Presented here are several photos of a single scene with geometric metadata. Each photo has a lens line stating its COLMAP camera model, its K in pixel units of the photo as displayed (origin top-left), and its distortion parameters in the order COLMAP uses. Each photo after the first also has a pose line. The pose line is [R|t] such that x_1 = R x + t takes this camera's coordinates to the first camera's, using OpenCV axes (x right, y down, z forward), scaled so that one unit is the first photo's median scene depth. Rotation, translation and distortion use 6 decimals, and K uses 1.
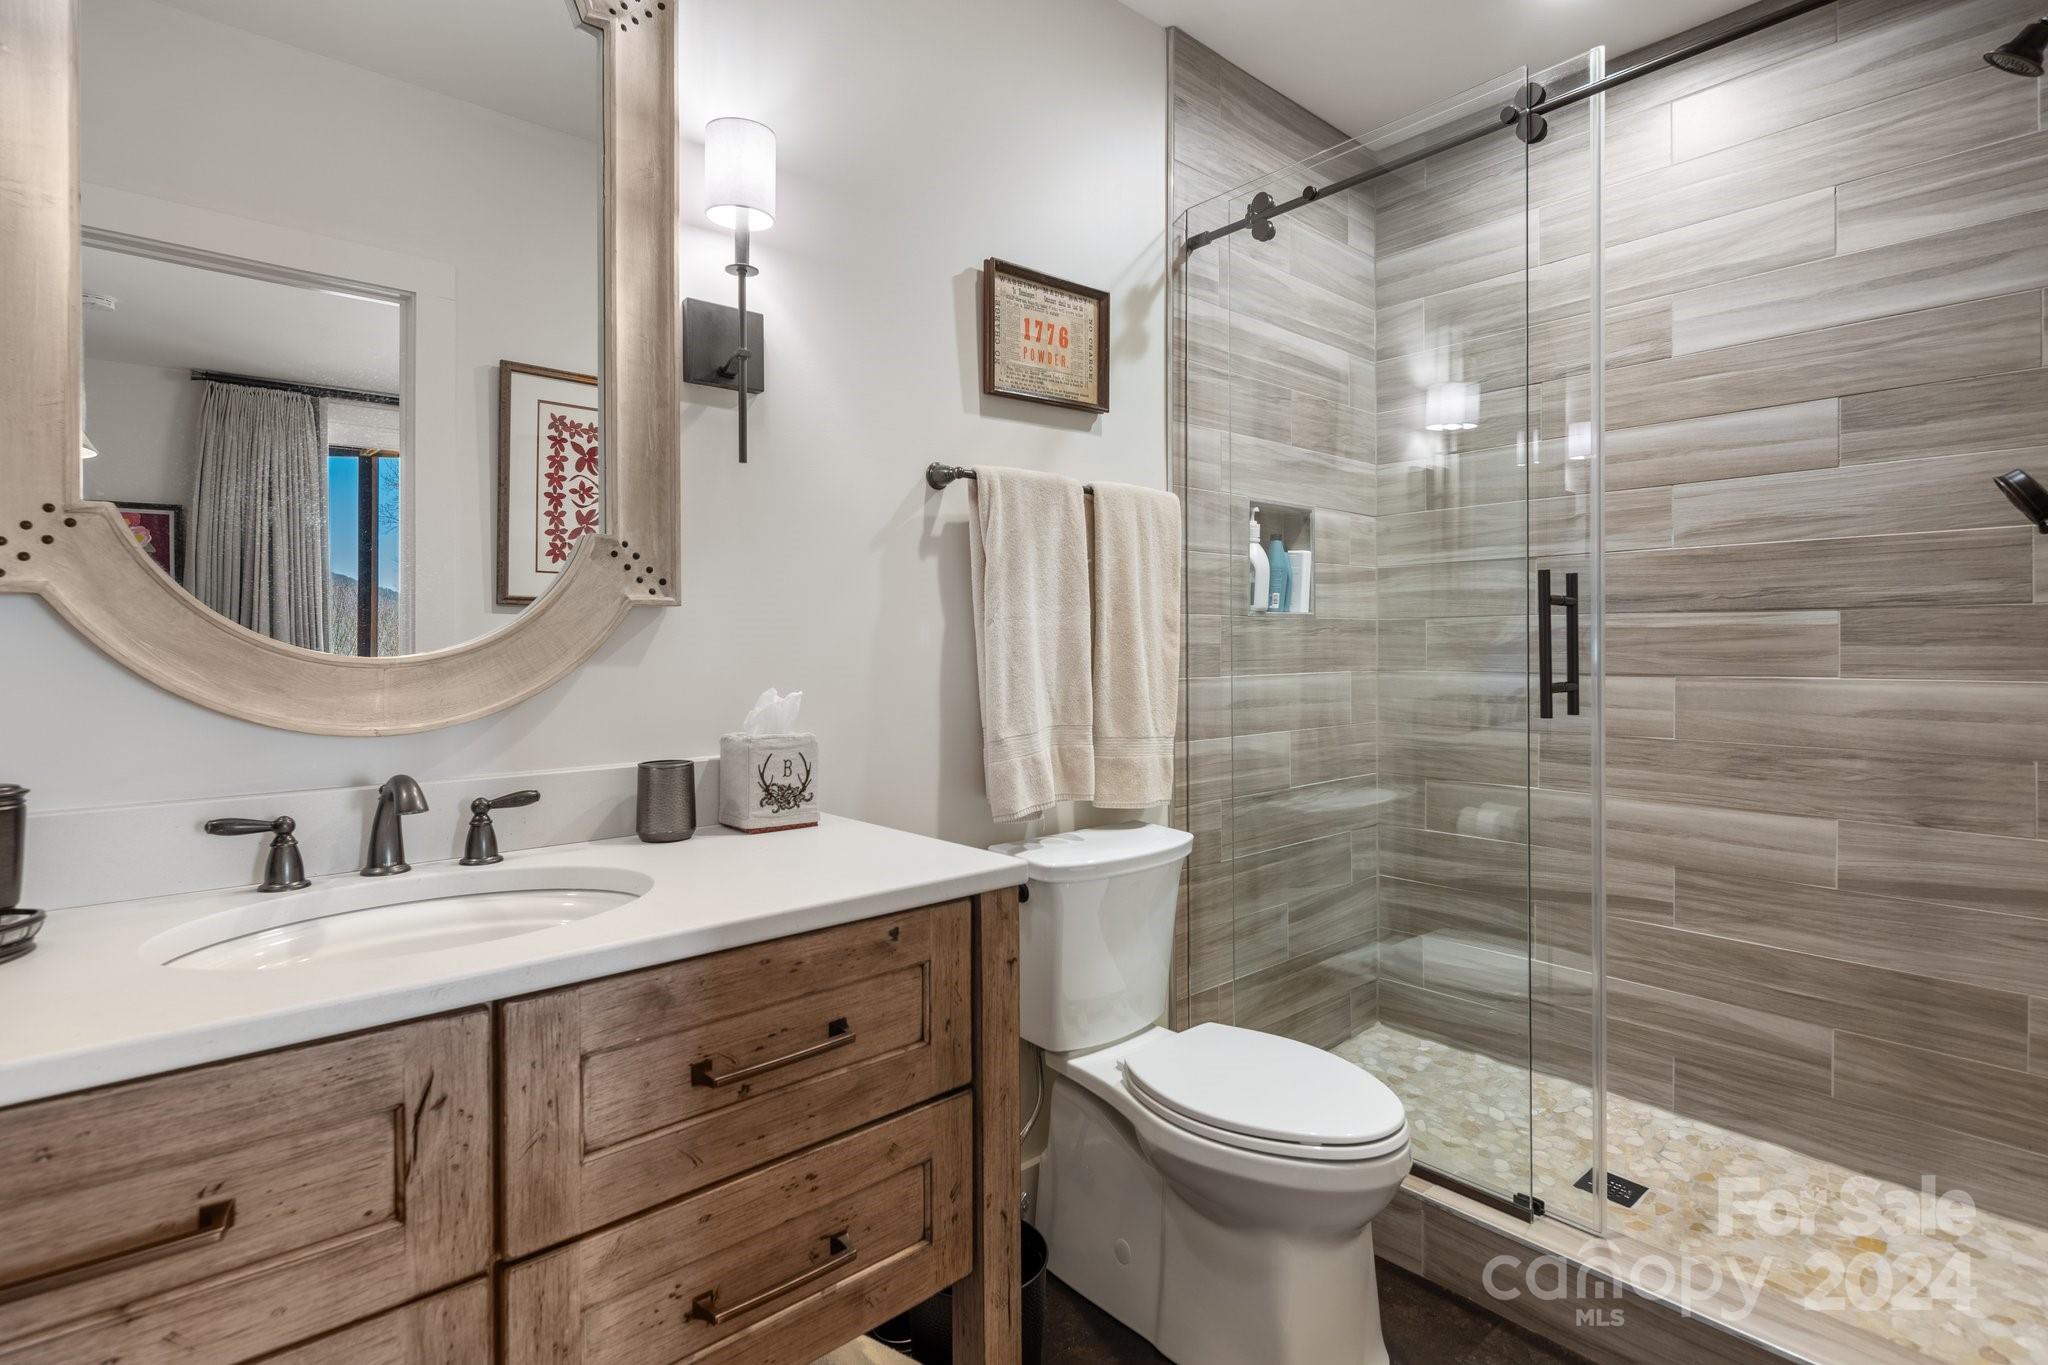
lens RADIAL K [[1008.6, 0, 1033.7], [0, 1008.6, 666.2], [0, 0, 1]] dist [0.003637, -0.000352]
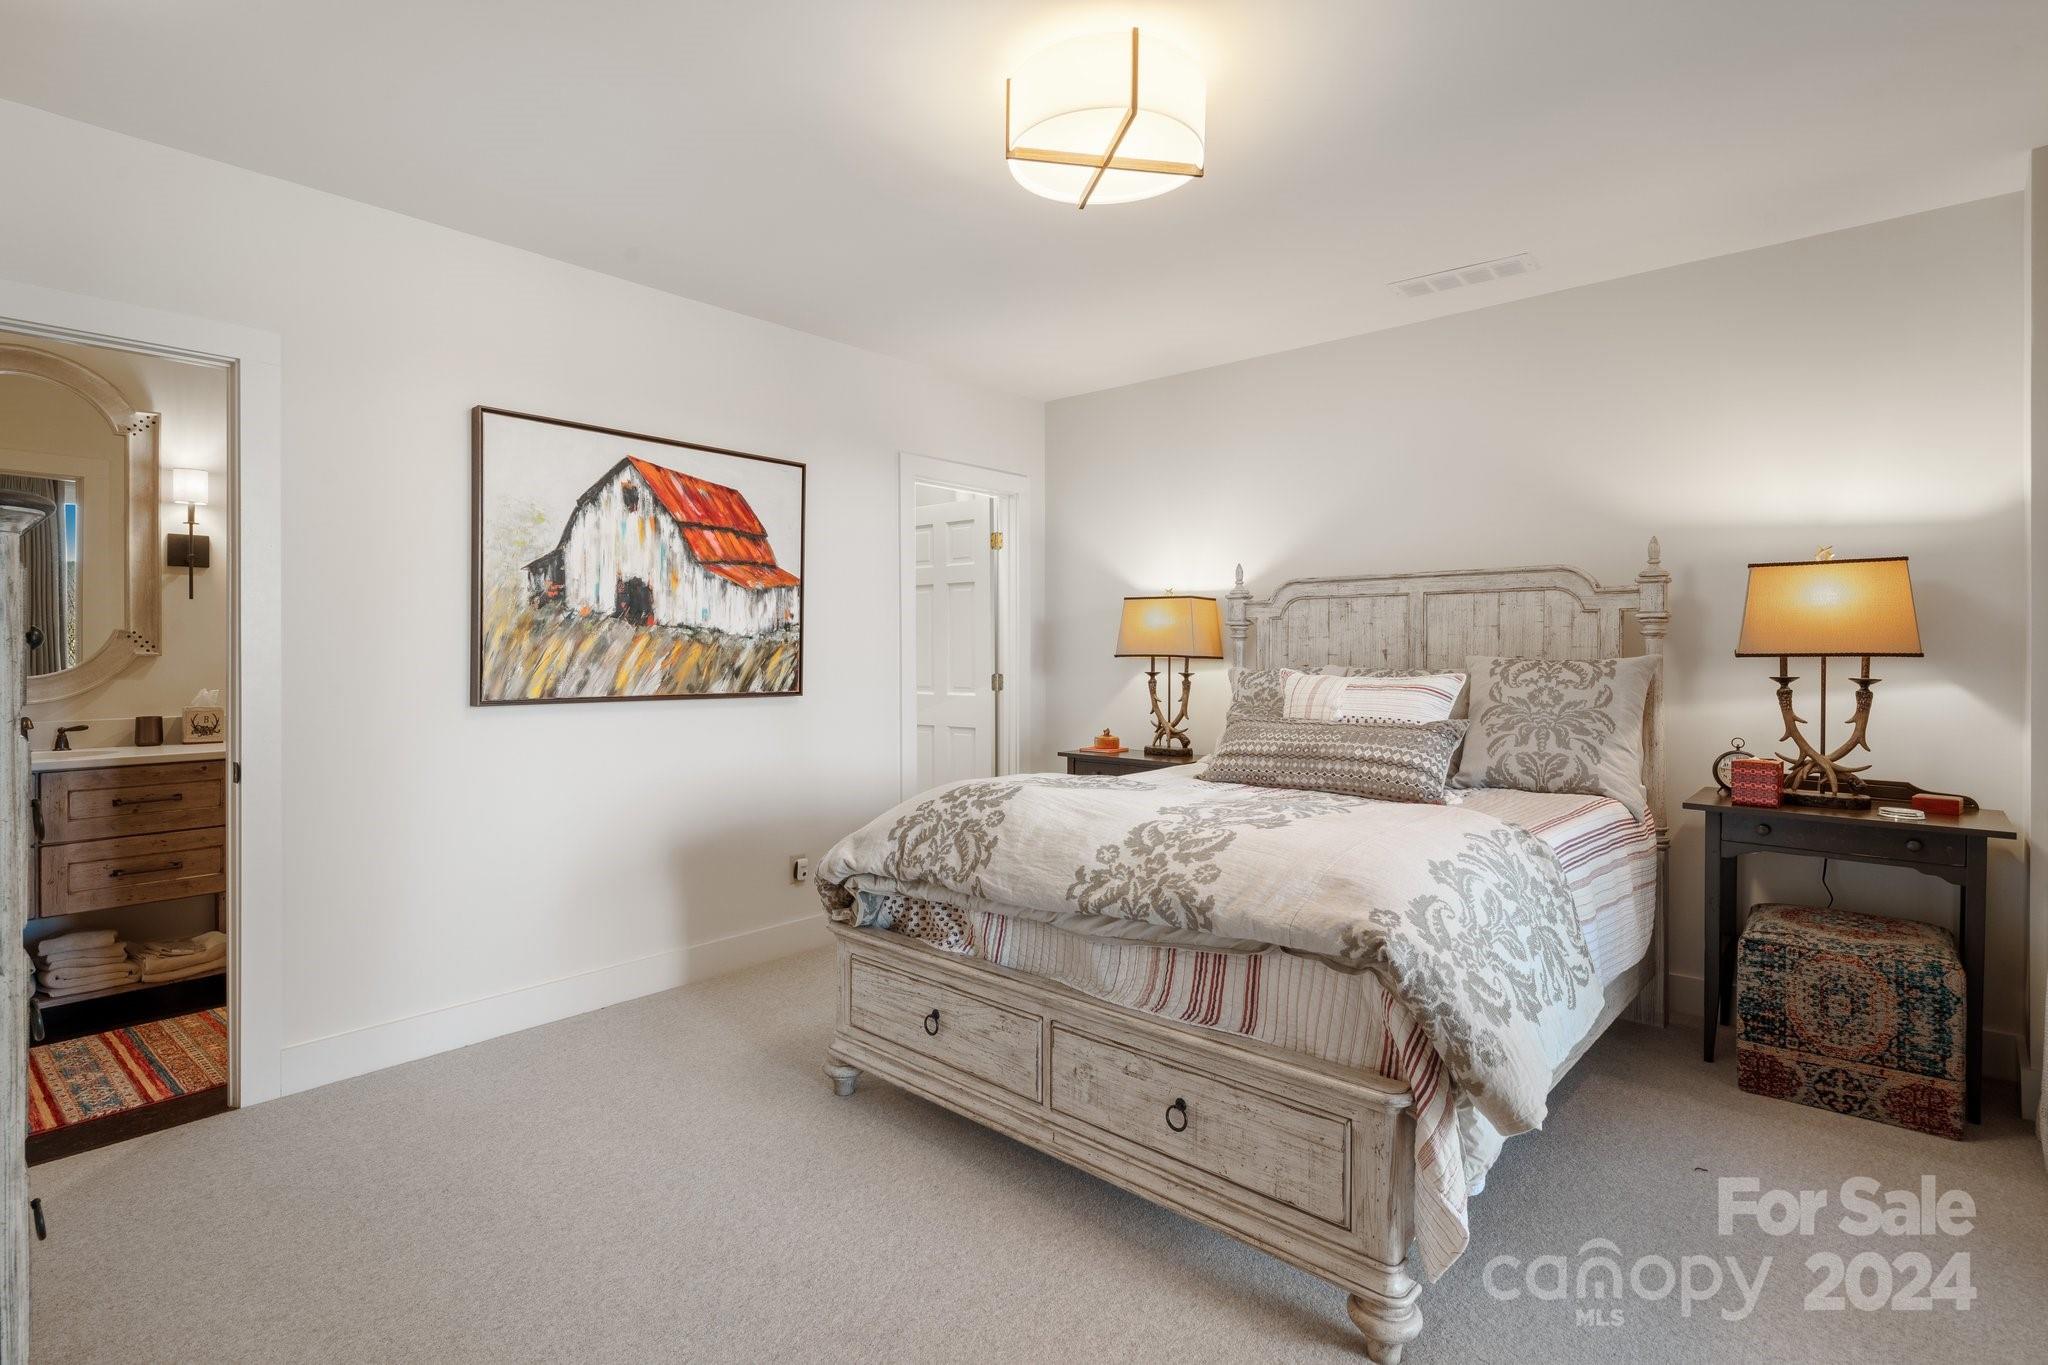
lens RADIAL K [[1008.6, 0, 1015.6], [0, 1008.6, 670.0], [0, 0, 1]] dist [0.003637, -0.000352]
pose [[0.993609, -0.001987, 0.112859, 1.481561], [0.003061, 0.999952, -0.009345, 0.005380], [-0.112835, 0.009631, 0.993567, -1.750452]]
